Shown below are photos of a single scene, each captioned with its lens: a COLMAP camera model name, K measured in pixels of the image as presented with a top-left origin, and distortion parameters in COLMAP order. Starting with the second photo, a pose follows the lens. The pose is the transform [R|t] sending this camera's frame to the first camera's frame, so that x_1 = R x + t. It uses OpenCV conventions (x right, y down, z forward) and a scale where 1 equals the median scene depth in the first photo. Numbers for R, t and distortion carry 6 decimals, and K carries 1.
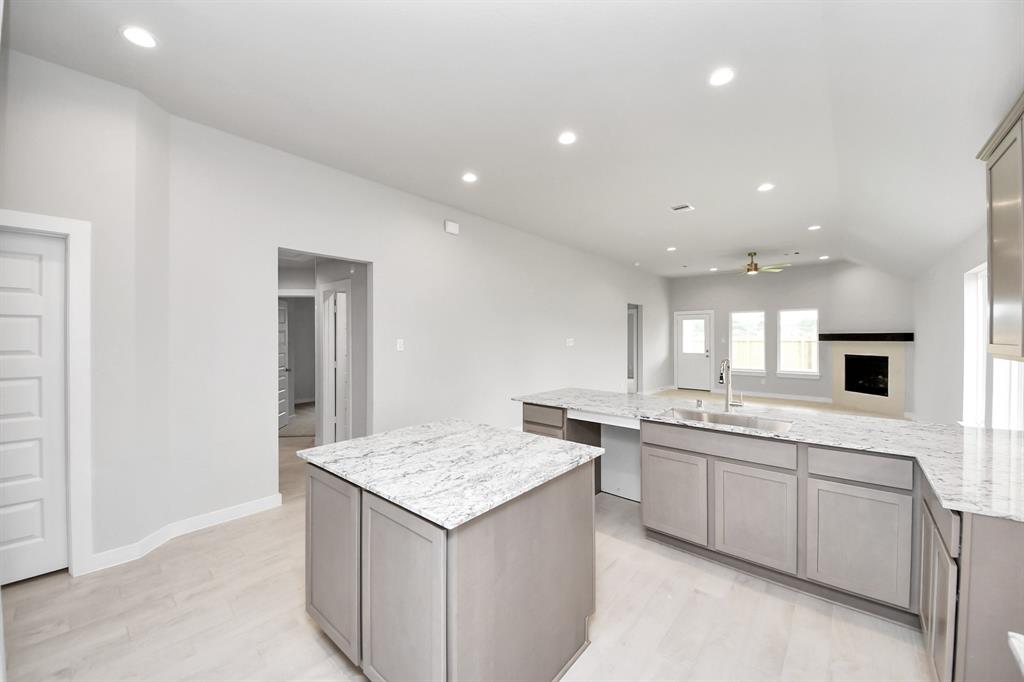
lens RADIAL K [[369.7, 0, 505.2], [0, 369.7, 346.6], [0, 0, 1]] dist [0.000379, -0.000576]
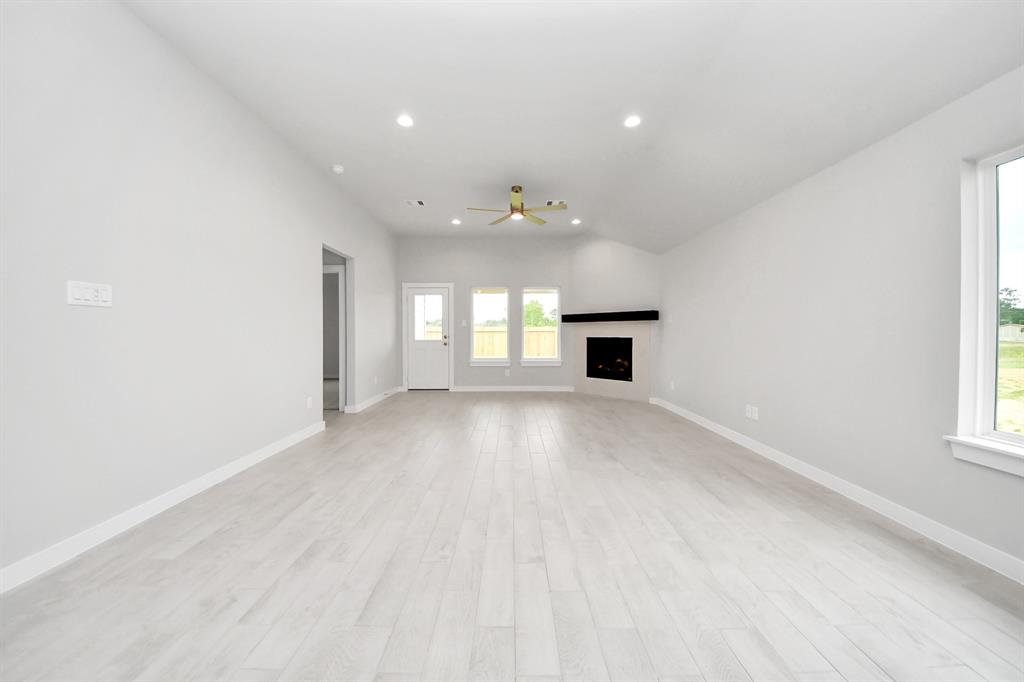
lens RADIAL K [[369.7, 0, 505.8], [0, 369.7, 337.8], [0, 0, 1]] dist [0.000379, -0.000576]
pose [[0.752102, -0.003852, 0.659035, 0.422197], [0.010081, 0.999933, -0.005660, 0.054478], [-0.658969, 0.010900, 0.752091, 1.018175]]
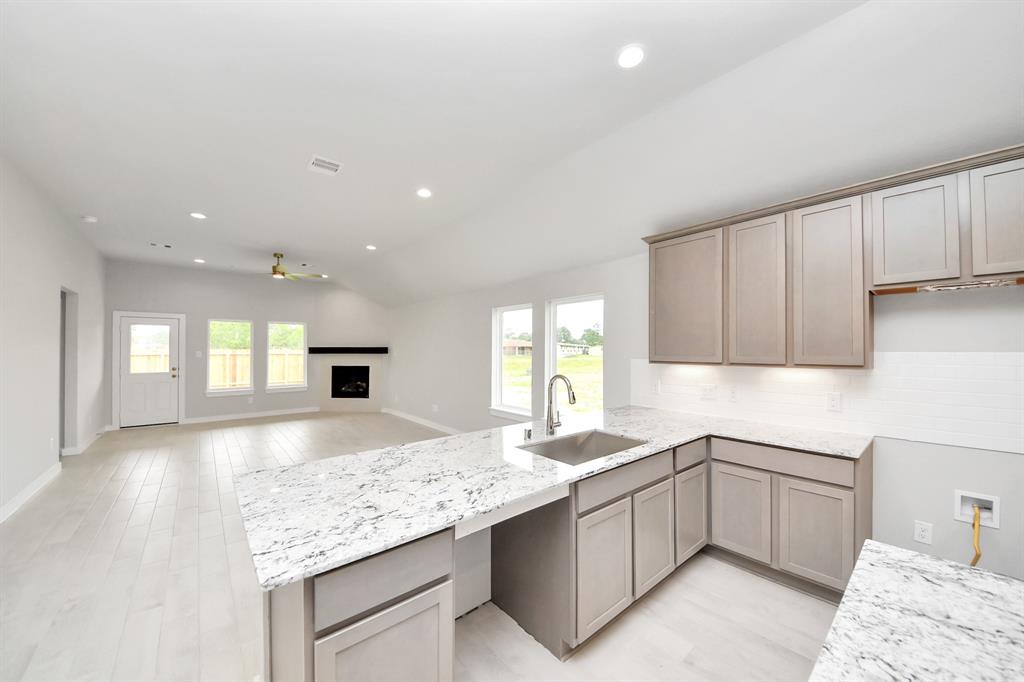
lens RADIAL K [[369.7, 0, 511.3], [0, 369.7, 345.6], [0, 0, 1]] dist [0.000379, -0.000576]
pose [[0.145439, 0.016915, 0.989223, -0.189555], [0.020109, 0.999597, -0.020049, -0.014239], [-0.989163, 0.022808, 0.145040, 0.689146]]
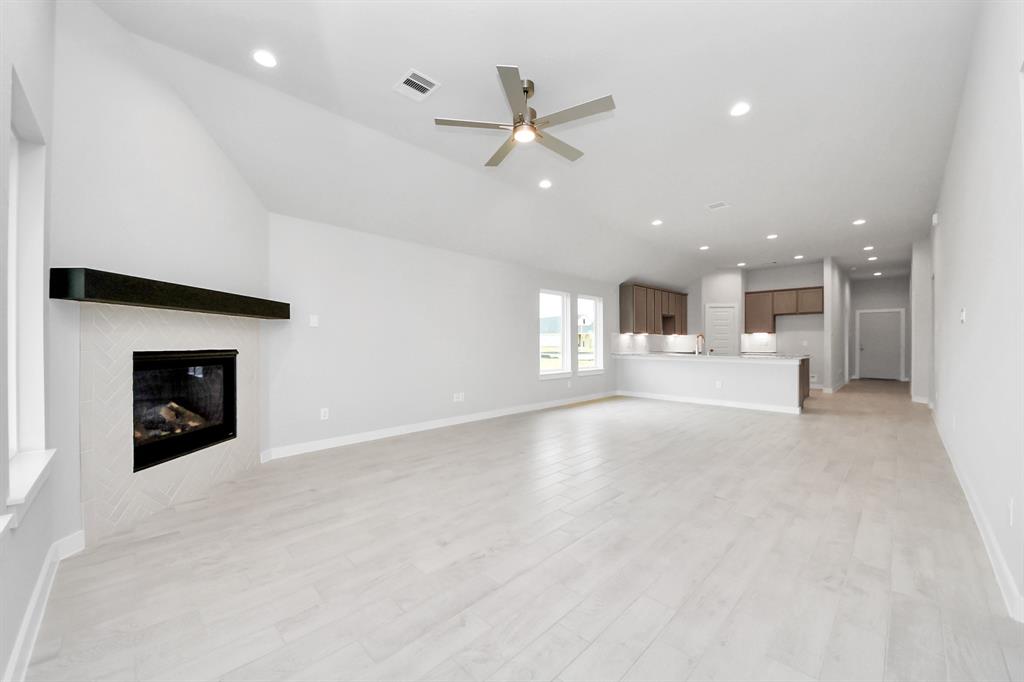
lens RADIAL K [[369.7, 0, 505.2], [0, 369.7, 341.1], [0, 0, 1]] dist [0.000379, -0.000576]
pose [[-0.995313, 0.003307, 0.096648, 1.207878], [0.005171, 0.999805, 0.019045, 0.017453], [-0.096566, 0.019456, -0.995136, 2.629732]]
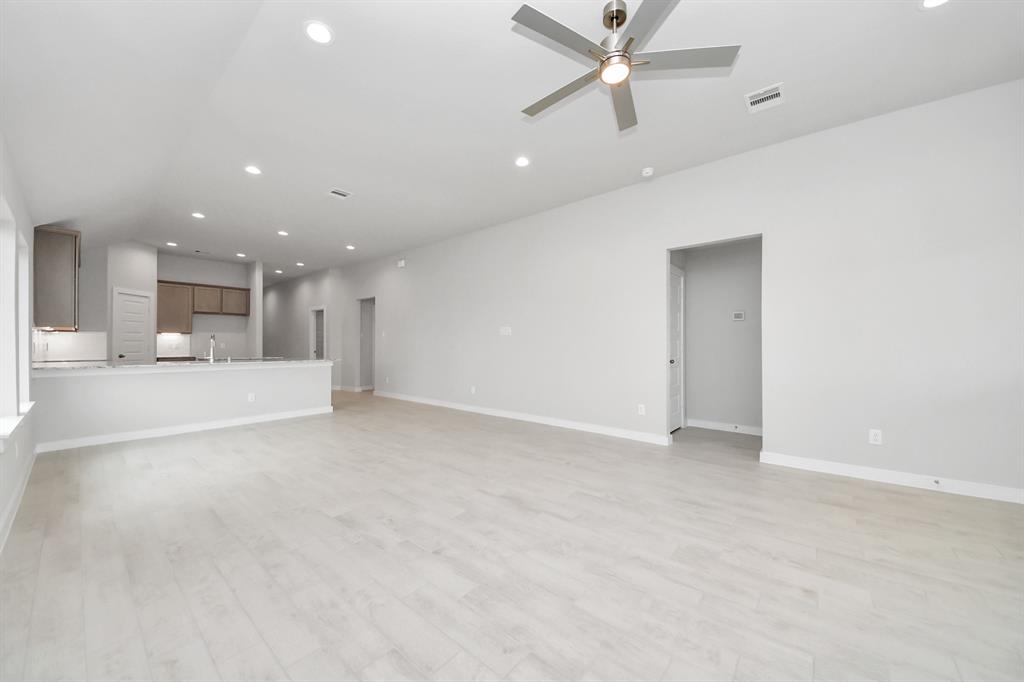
lens RADIAL K [[369.7, 0, 506.7], [0, 369.7, 349.2], [0, 0, 1]] dist [0.000379, -0.000576]
pose [[0.007801, 0.014727, -0.999861, 1.769967], [-0.025858, 0.999560, 0.014521, 0.030793], [0.999635, 0.025741, 0.008178, 1.762328]]
